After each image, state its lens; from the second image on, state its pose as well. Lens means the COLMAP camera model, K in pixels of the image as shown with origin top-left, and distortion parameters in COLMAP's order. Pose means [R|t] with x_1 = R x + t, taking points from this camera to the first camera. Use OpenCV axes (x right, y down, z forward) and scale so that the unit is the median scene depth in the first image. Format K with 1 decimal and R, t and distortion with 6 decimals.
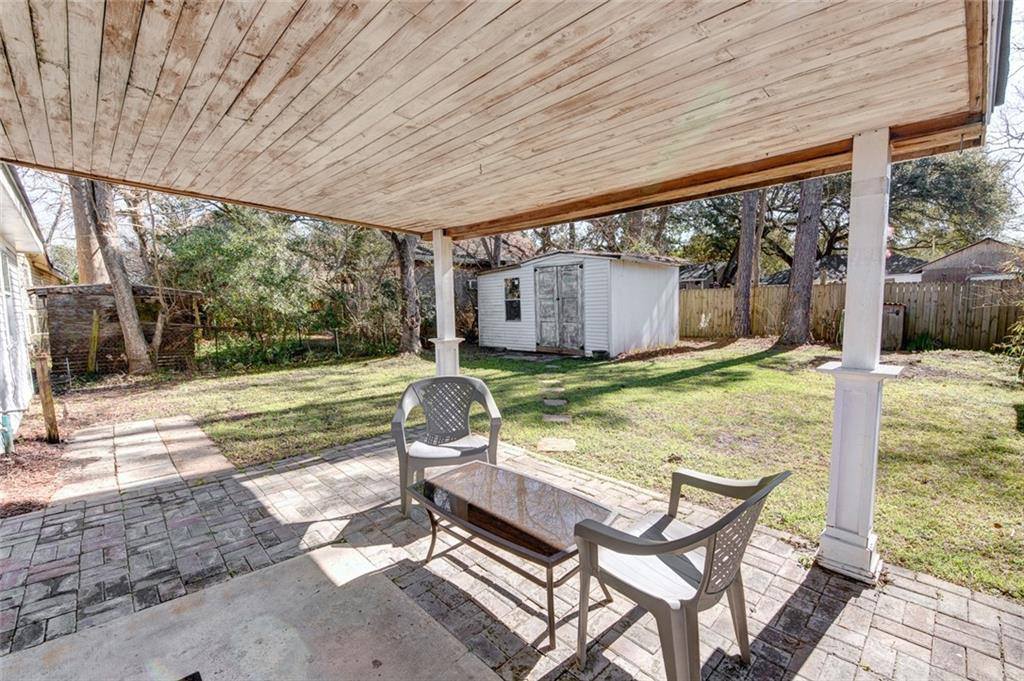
lens RADIAL K [[449.0, 0, 512.0], [0, 449.0, 340.5], [0, 0, 1]] dist [0.001047, -0.000099]
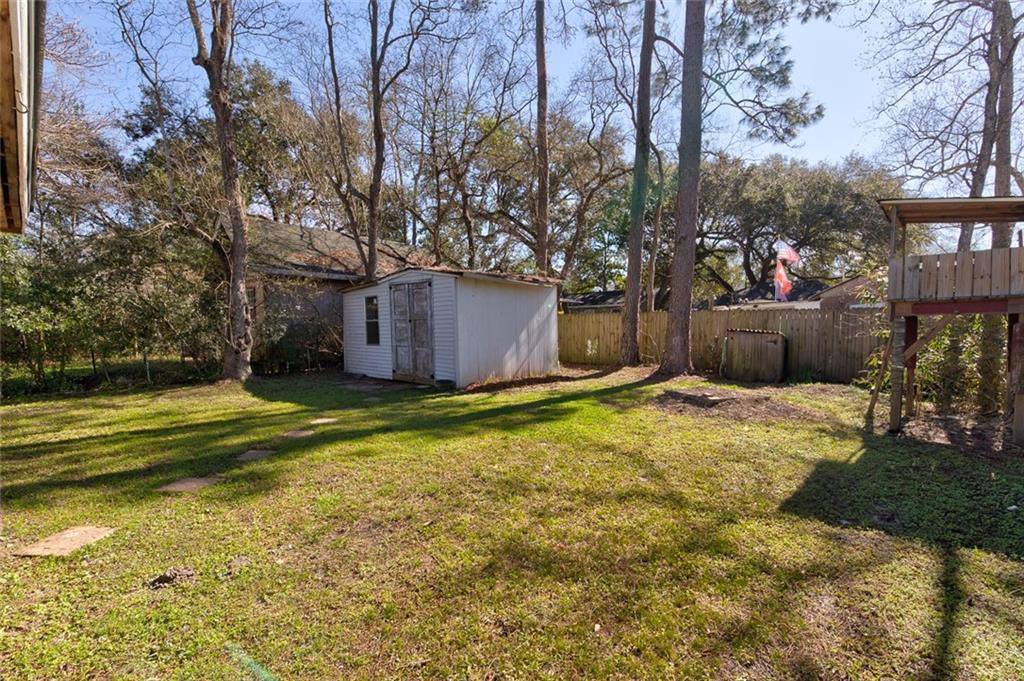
lens RADIAL K [[449.0, 0, 512.0], [0, 449.0, 340.5], [0, 0, 1]] dist [0.001047, -0.000099]
pose [[0.998153, 0.014207, 0.059061, 0.249340], [-0.011253, 0.998683, -0.050052, -0.011267], [-0.059694, 0.049295, 0.996999, 0.106728]]
